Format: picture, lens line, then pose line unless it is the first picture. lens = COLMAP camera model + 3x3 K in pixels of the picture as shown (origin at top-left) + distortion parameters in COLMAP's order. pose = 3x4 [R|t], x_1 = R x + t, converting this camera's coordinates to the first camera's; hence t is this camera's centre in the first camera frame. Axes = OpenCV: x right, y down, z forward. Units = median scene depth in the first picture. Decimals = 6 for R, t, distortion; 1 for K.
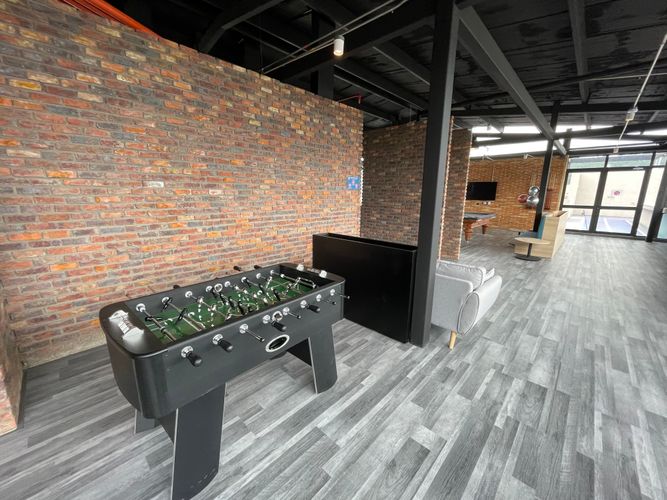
lens RADIAL K [[269.8, 0, 331.8], [0, 269.8, 249.4], [0, 0, 1]] dist [-0.003291, -0.000012]
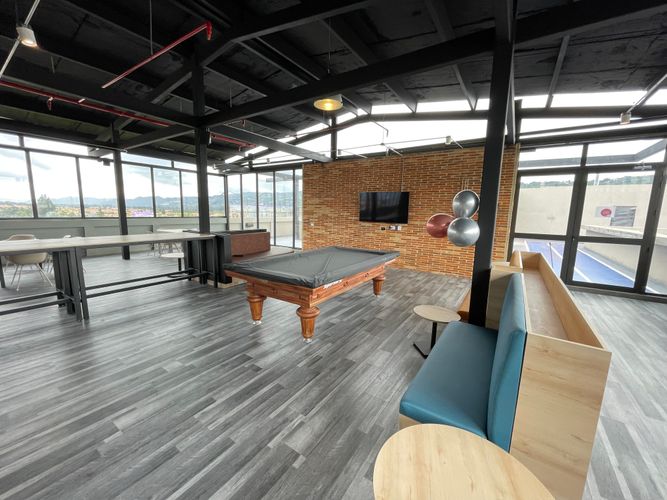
lens RADIAL K [[269.8, 0, 333.9], [0, 269.8, 250.2], [0, 0, 1]] dist [-0.003291, -0.000012]
pose [[0.985144, -0.014108, 0.171148, 0.408462], [0.024825, 0.997851, -0.060643, -0.109564], [-0.169925, 0.063991, 0.983377, 0.538617]]
